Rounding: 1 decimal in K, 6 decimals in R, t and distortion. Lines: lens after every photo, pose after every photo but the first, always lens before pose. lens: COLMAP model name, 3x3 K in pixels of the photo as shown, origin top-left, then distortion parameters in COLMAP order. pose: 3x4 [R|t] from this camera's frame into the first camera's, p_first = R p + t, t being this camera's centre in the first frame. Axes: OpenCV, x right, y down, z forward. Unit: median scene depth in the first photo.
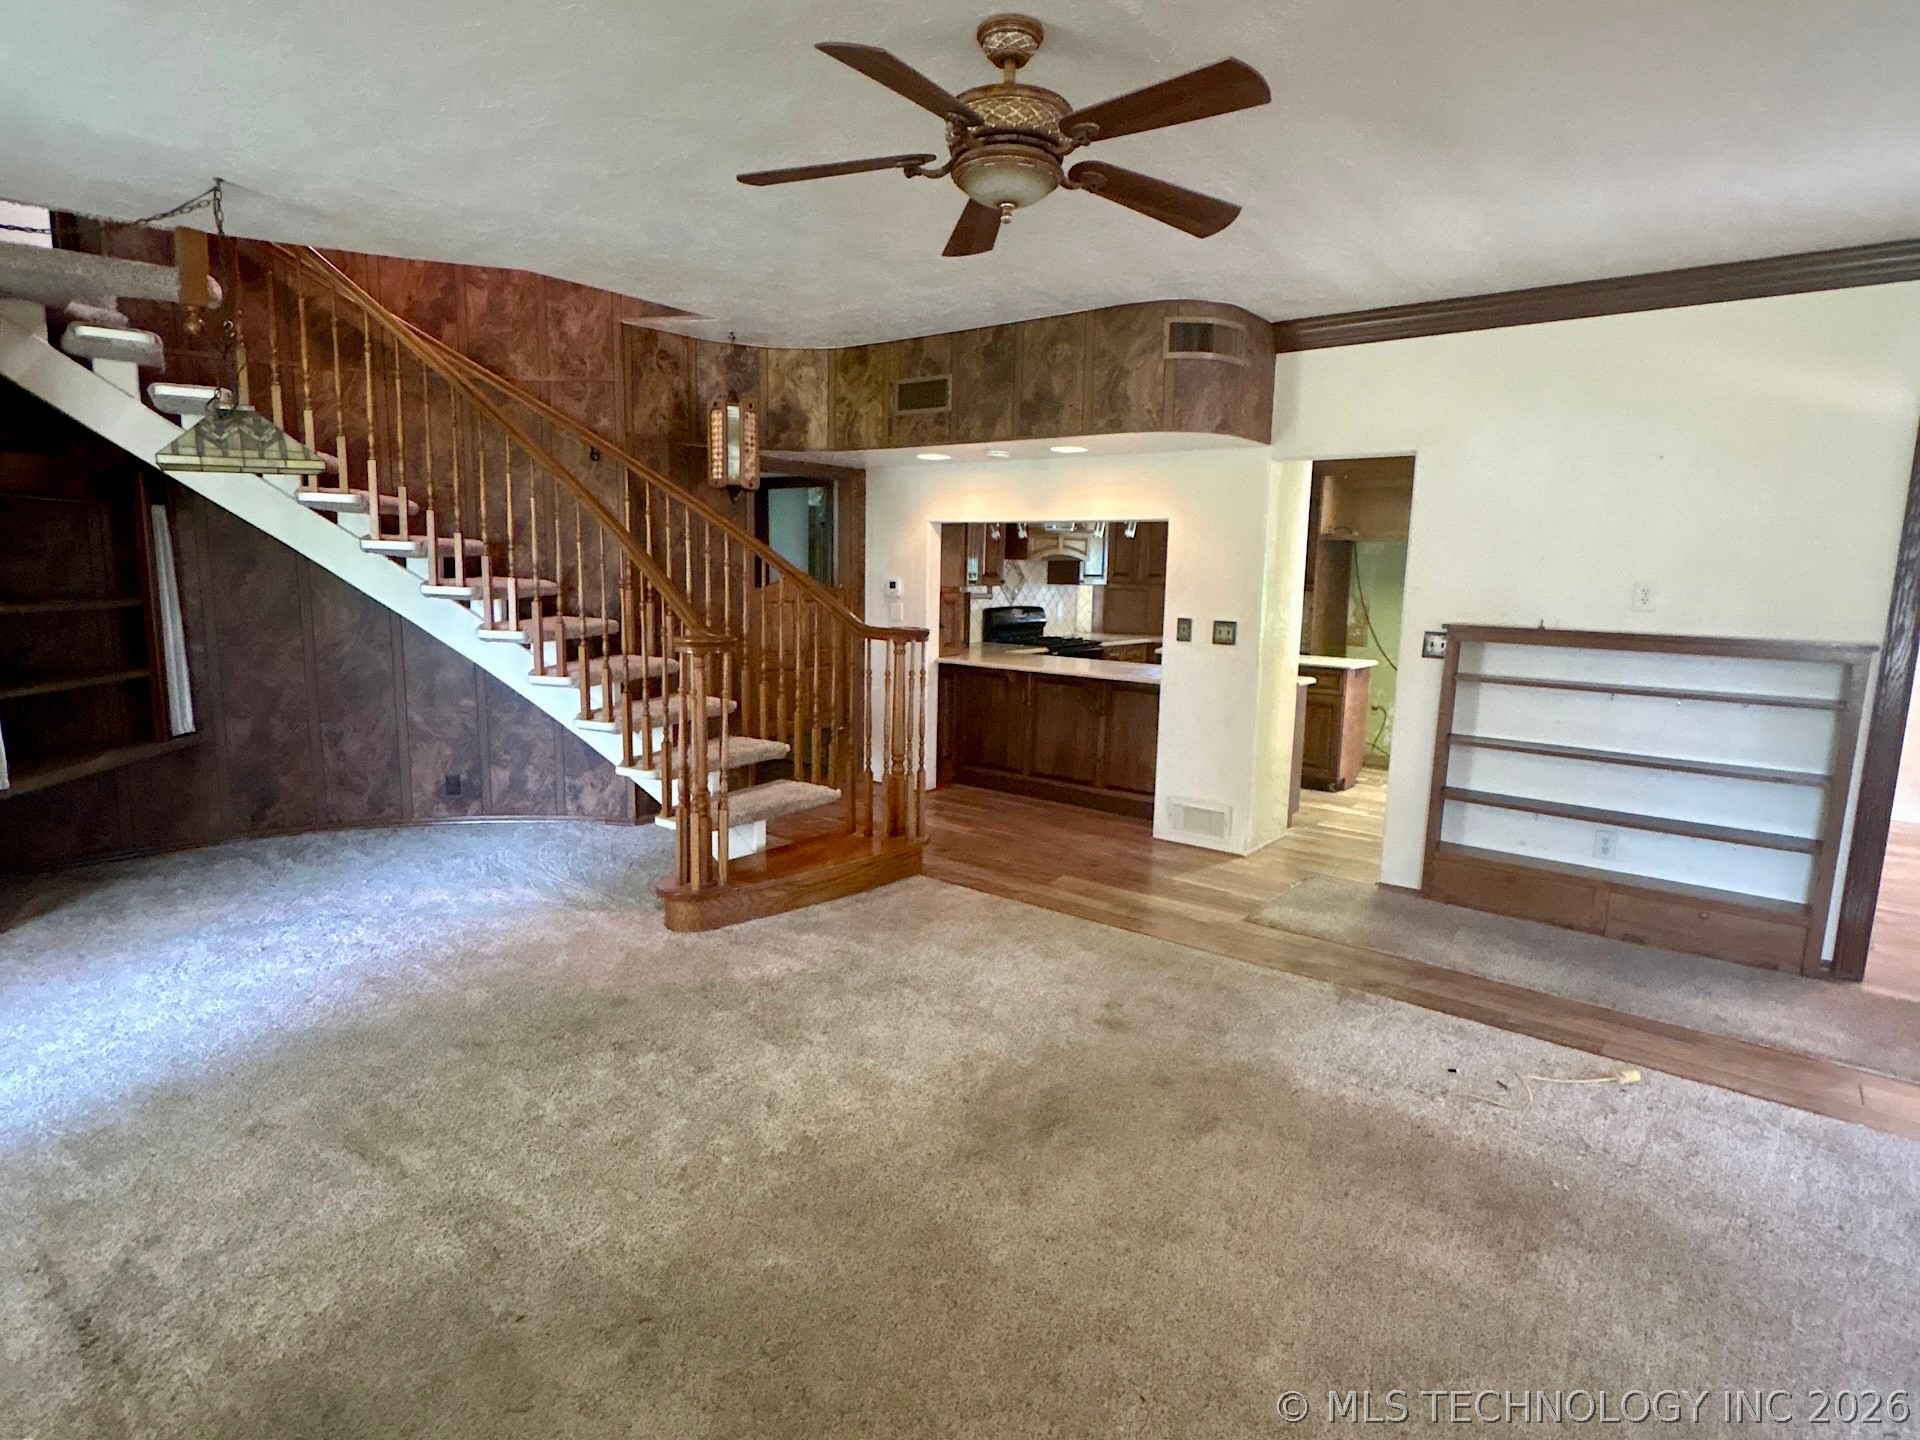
lens RADIAL K [[1024.7, 0, 960.0], [0, 1024.7, 720.0], [0, 0, 1]] dist [0.000978, -0.000963]
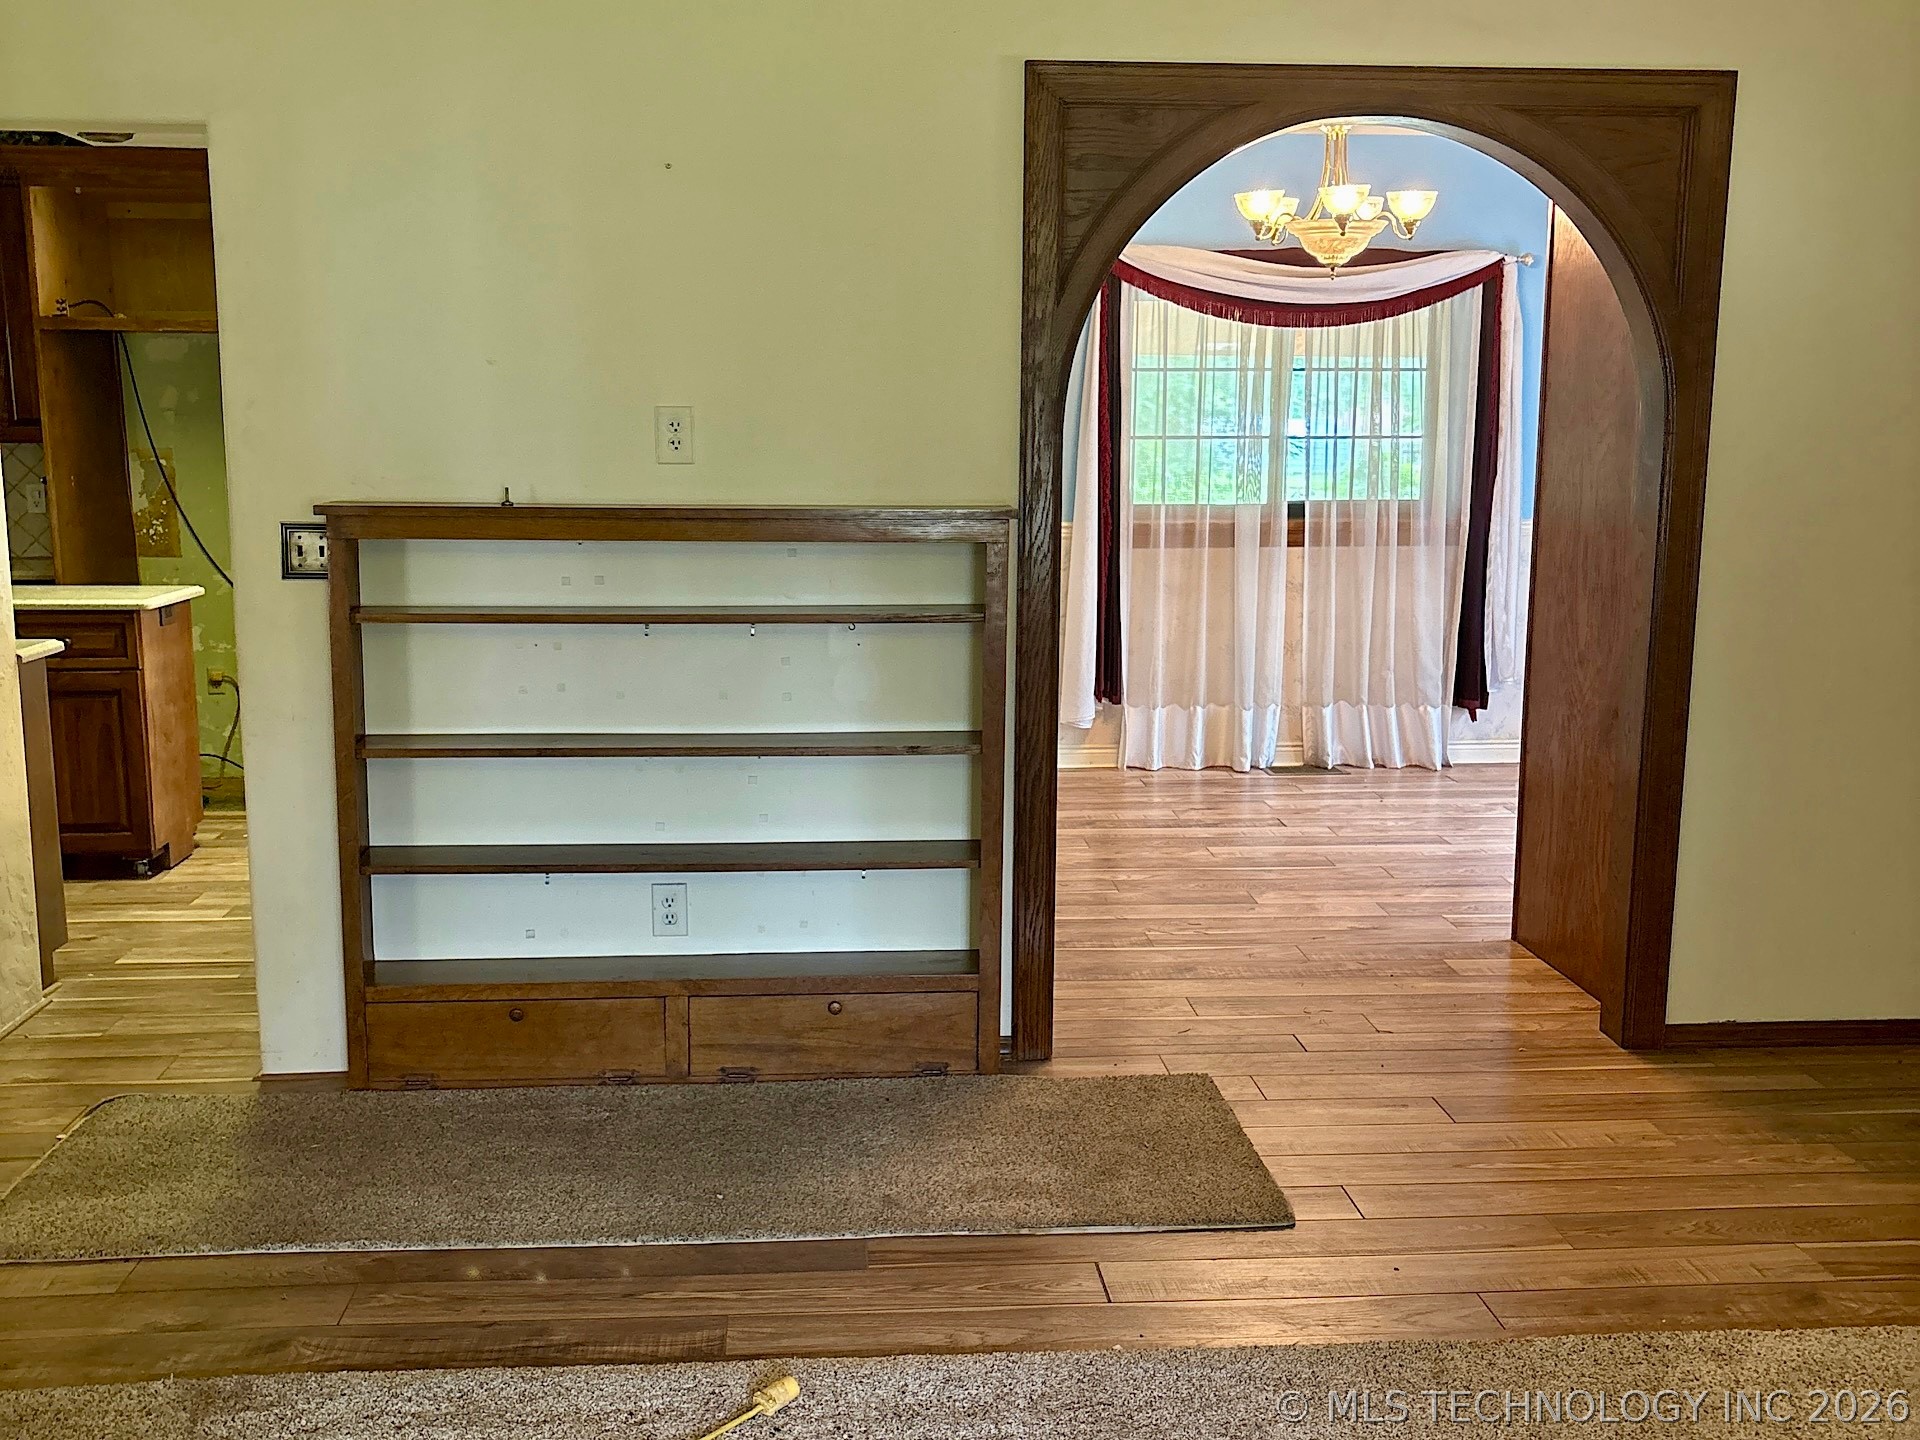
lens RADIAL K [[1829.1, 0, 960.0], [0, 1829.1, 720.0], [0, 0, 1]] dist [0.107813, -0.304347]
pose [[0.725213, -0.128026, 0.676517, 0.107420], [0.111382, 0.991433, 0.068223, -0.022228], [-0.679456, 0.025875, 0.733260, 0.196075]]
